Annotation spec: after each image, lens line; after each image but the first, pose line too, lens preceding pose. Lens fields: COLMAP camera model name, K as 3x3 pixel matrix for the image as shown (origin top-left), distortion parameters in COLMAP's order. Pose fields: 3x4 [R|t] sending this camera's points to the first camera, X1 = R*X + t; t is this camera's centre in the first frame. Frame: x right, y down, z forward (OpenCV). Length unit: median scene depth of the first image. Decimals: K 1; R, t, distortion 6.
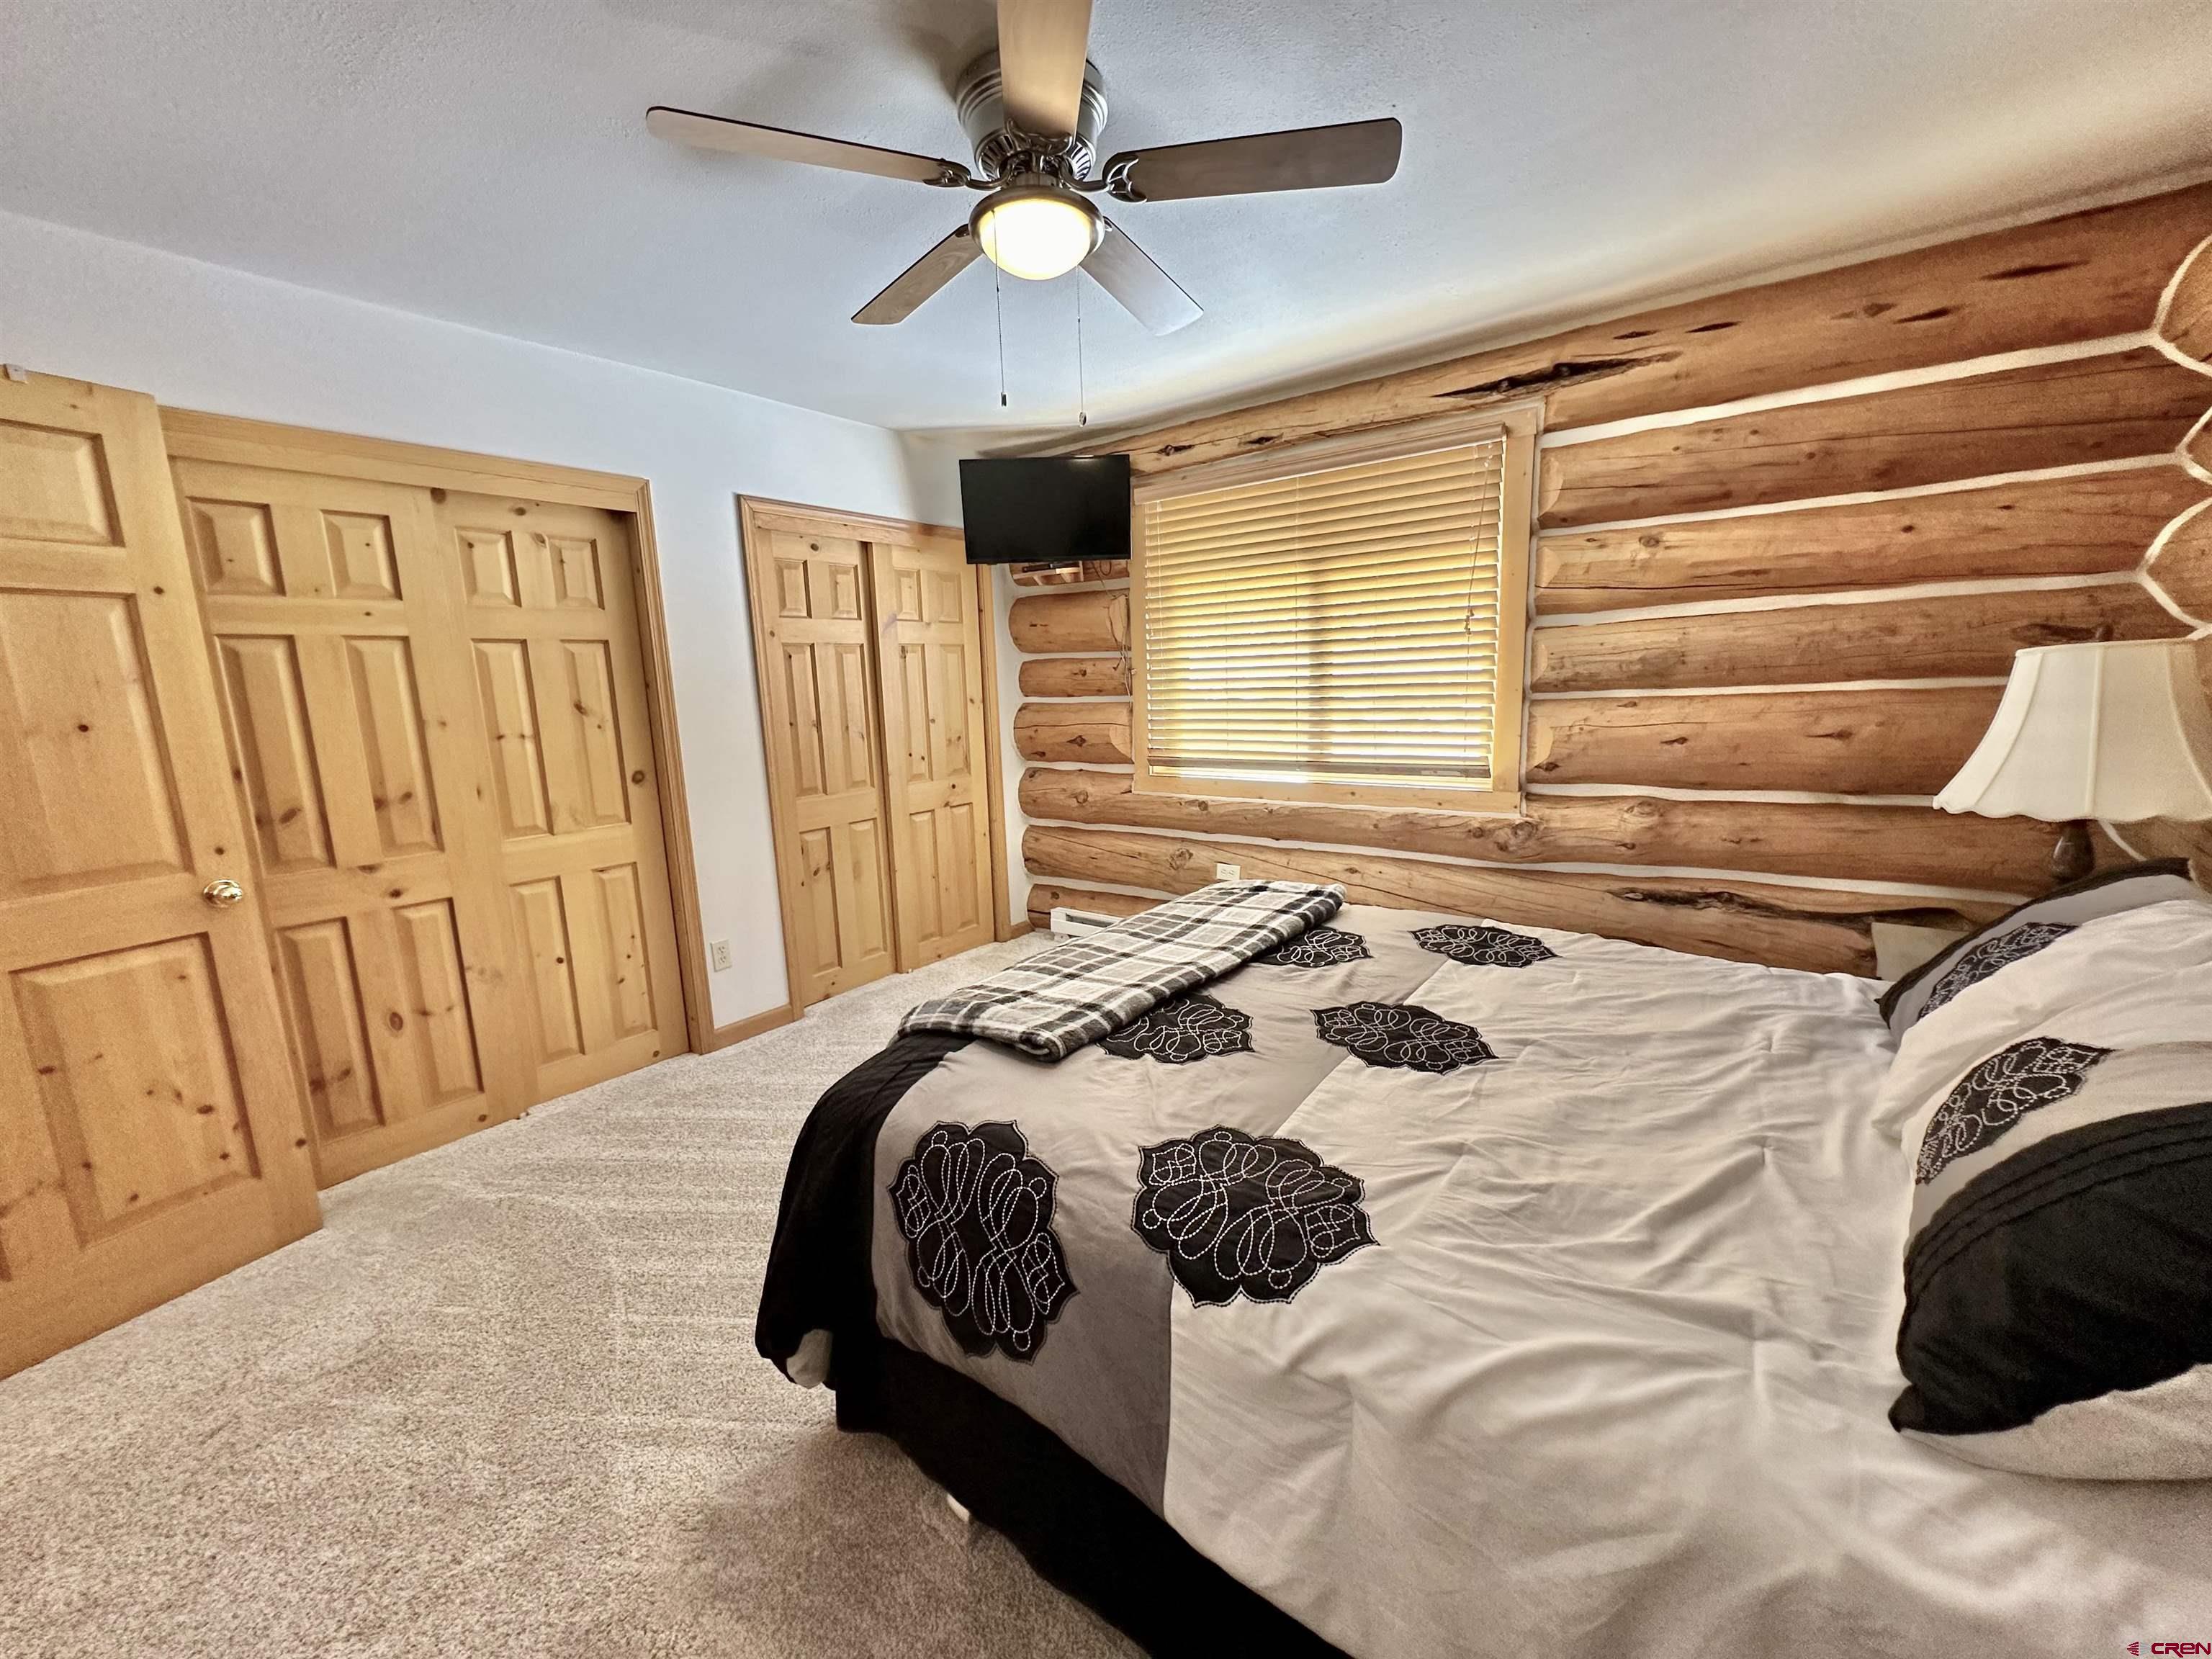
lens RADIAL K [[878.2, 0, 1115.3], [0, 878.2, 823.8], [0, 0, 1]] dist [-0.005593, 0.001231]
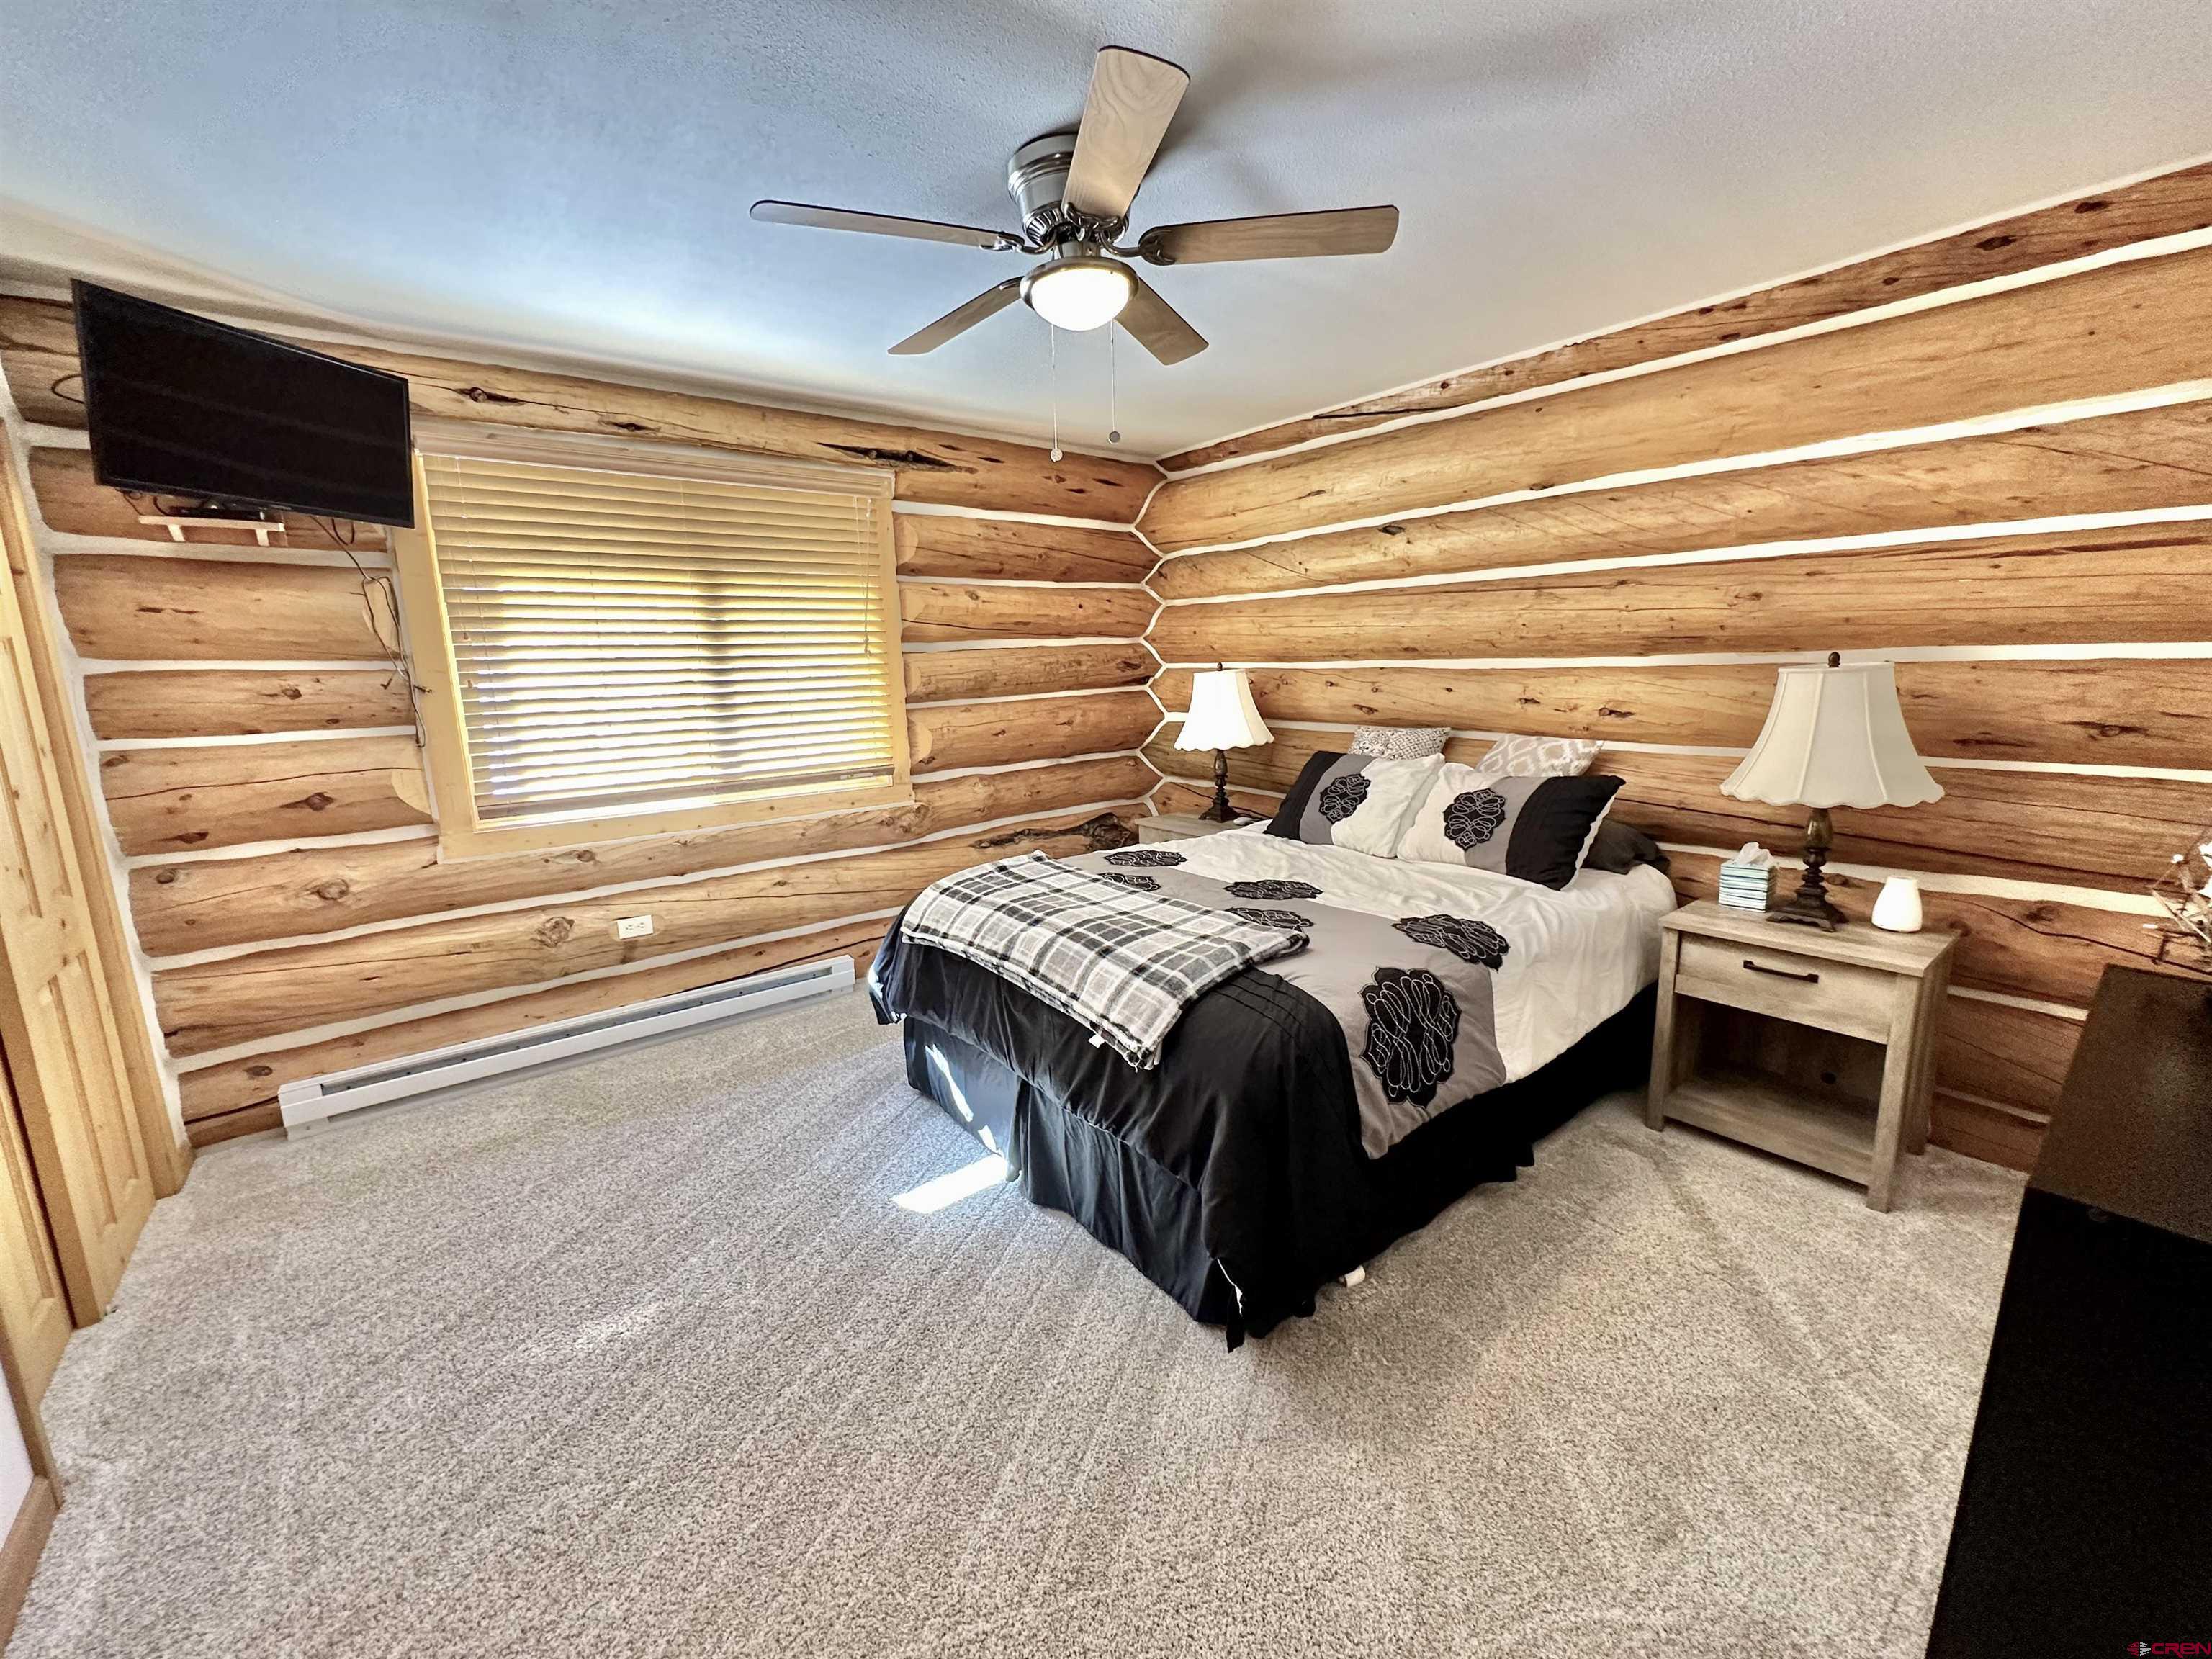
lens RADIAL K [[878.2, 0, 1110.2], [0, 878.2, 816.9], [0, 0, 1]] dist [-0.005593, 0.001231]
pose [[0.250754, -0.139393, 0.957962, -0.728686], [0.176962, 0.979504, 0.096206, -0.063996], [-0.951739, 0.145399, 0.270282, 0.434161]]
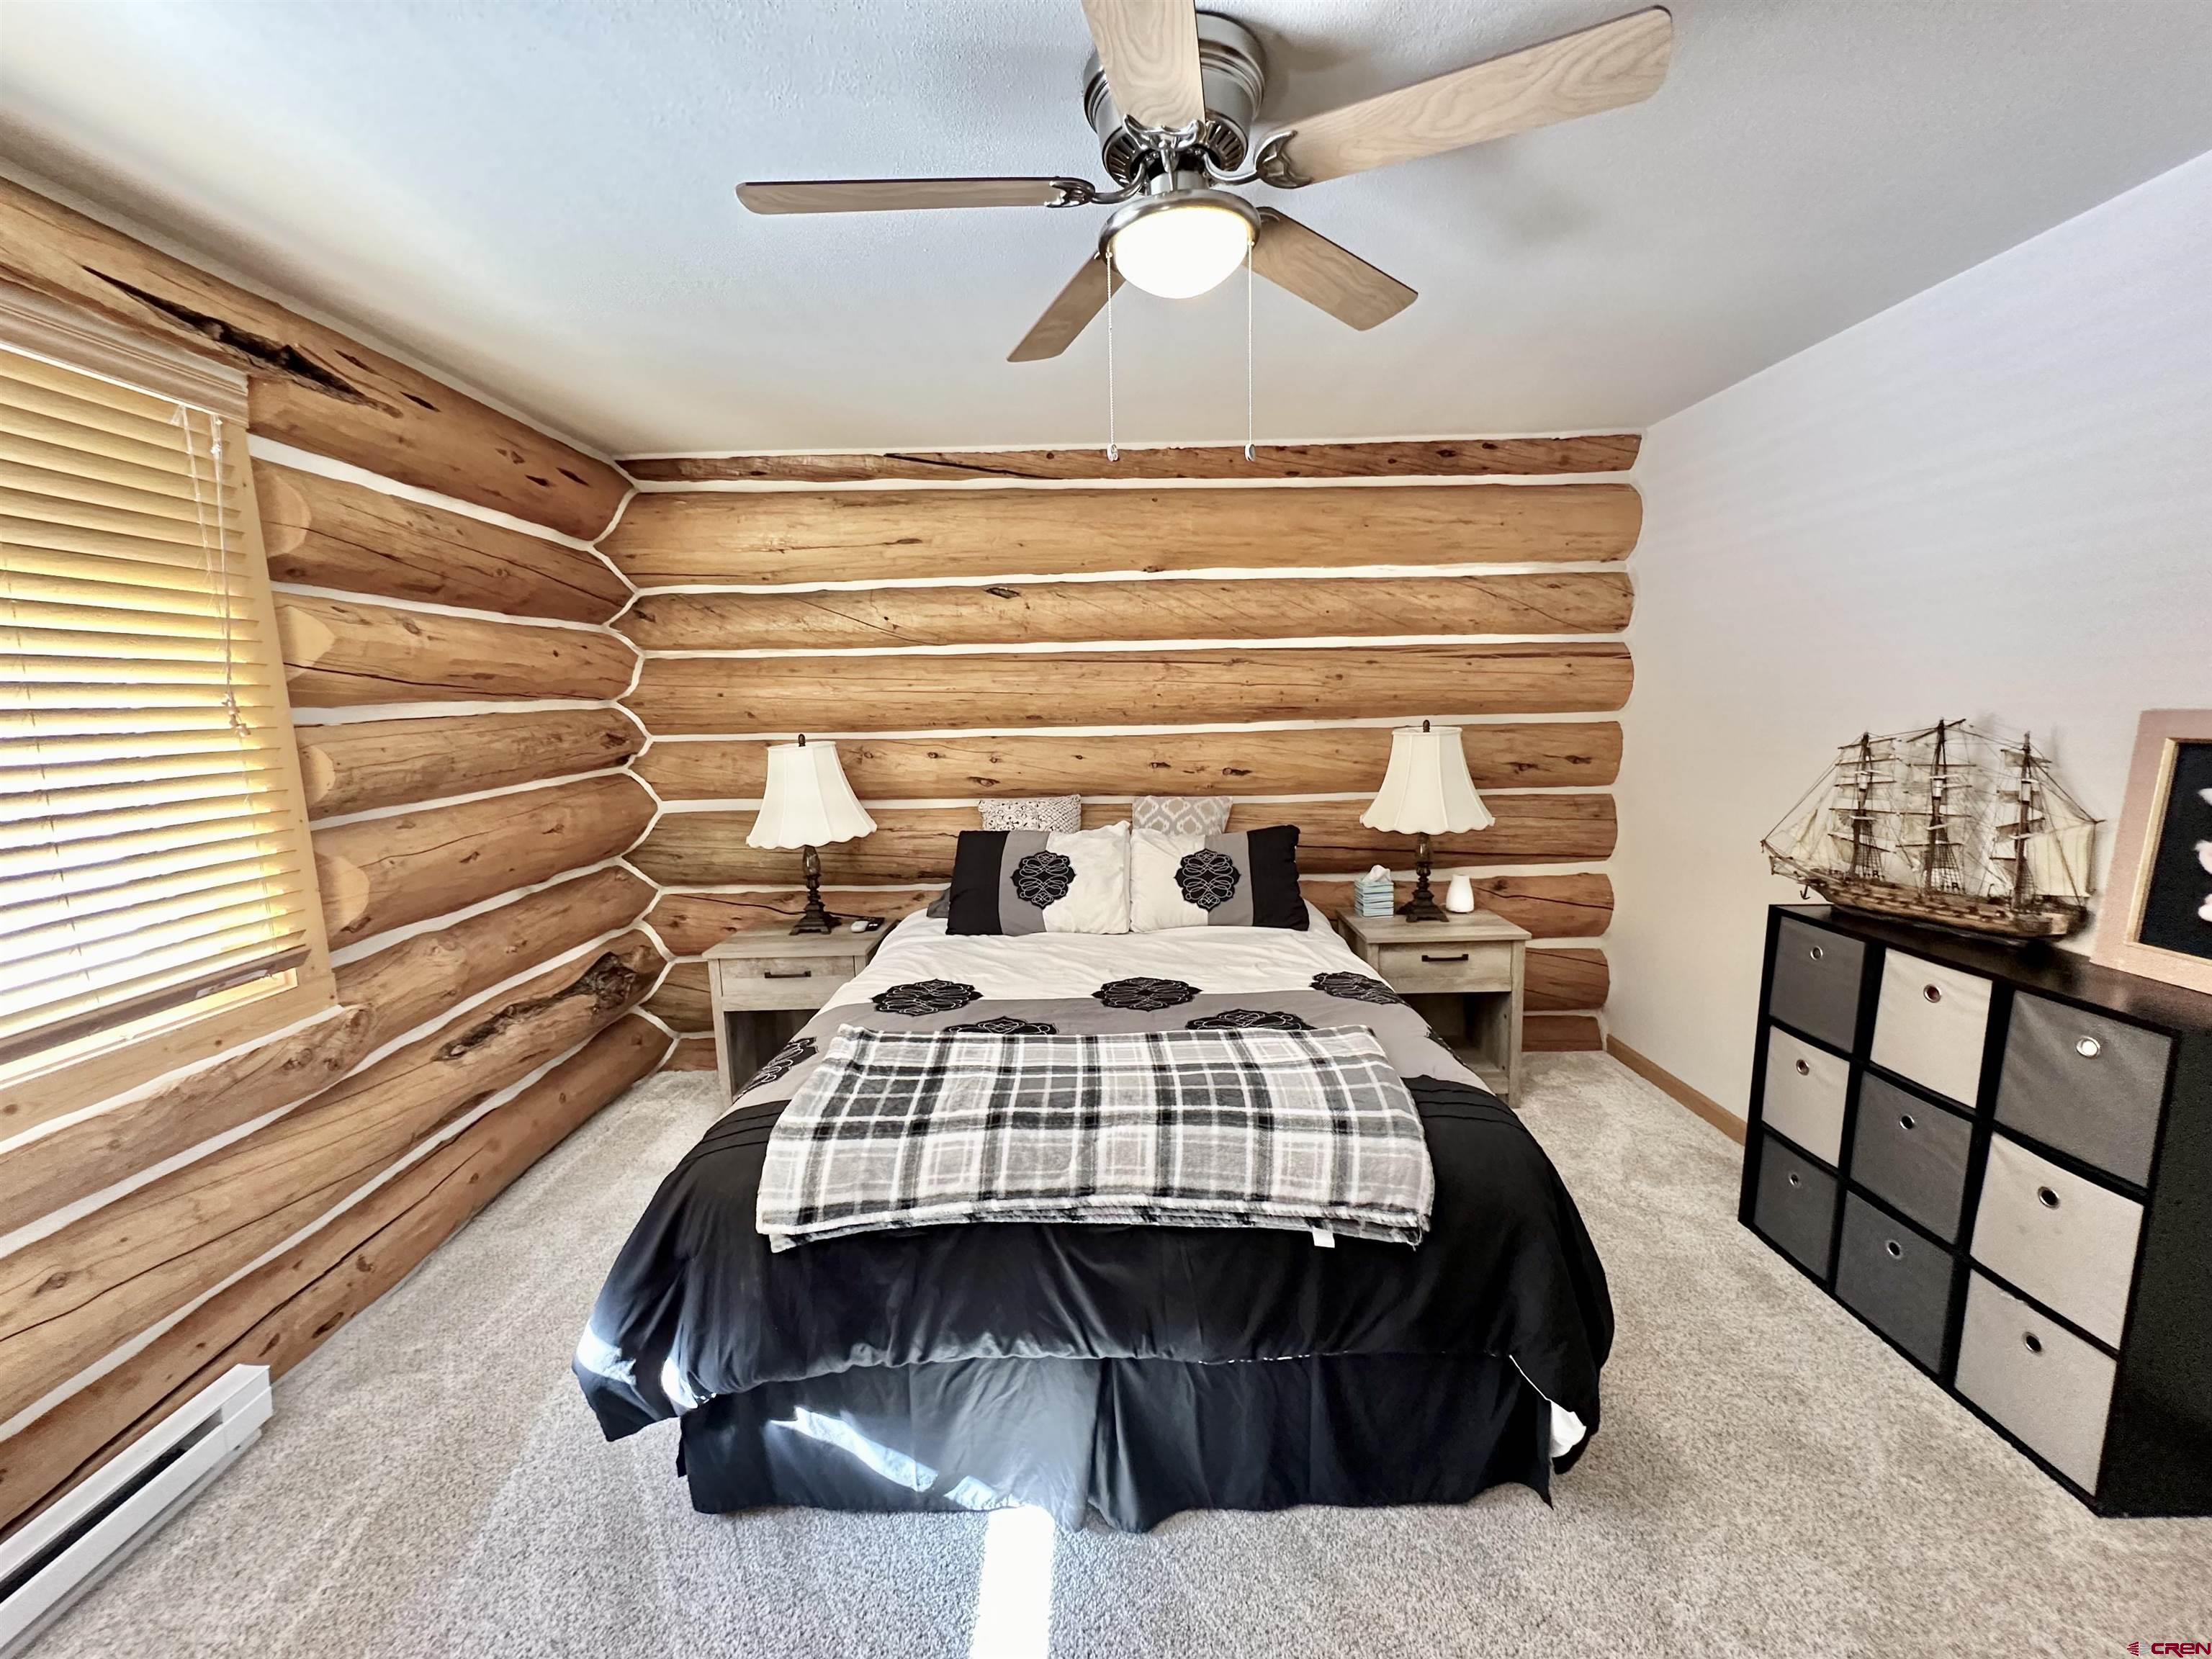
lens RADIAL K [[878.2, 0, 1109.4], [0, 878.2, 820.7], [0, 0, 1]] dist [-0.005593, 0.001231]
pose [[-0.596671, -0.057424, 0.800429, -0.433320], [0.178697, 0.962885, 0.202287, -0.188458], [-0.782337, 0.263733, -0.564264, 0.960744]]
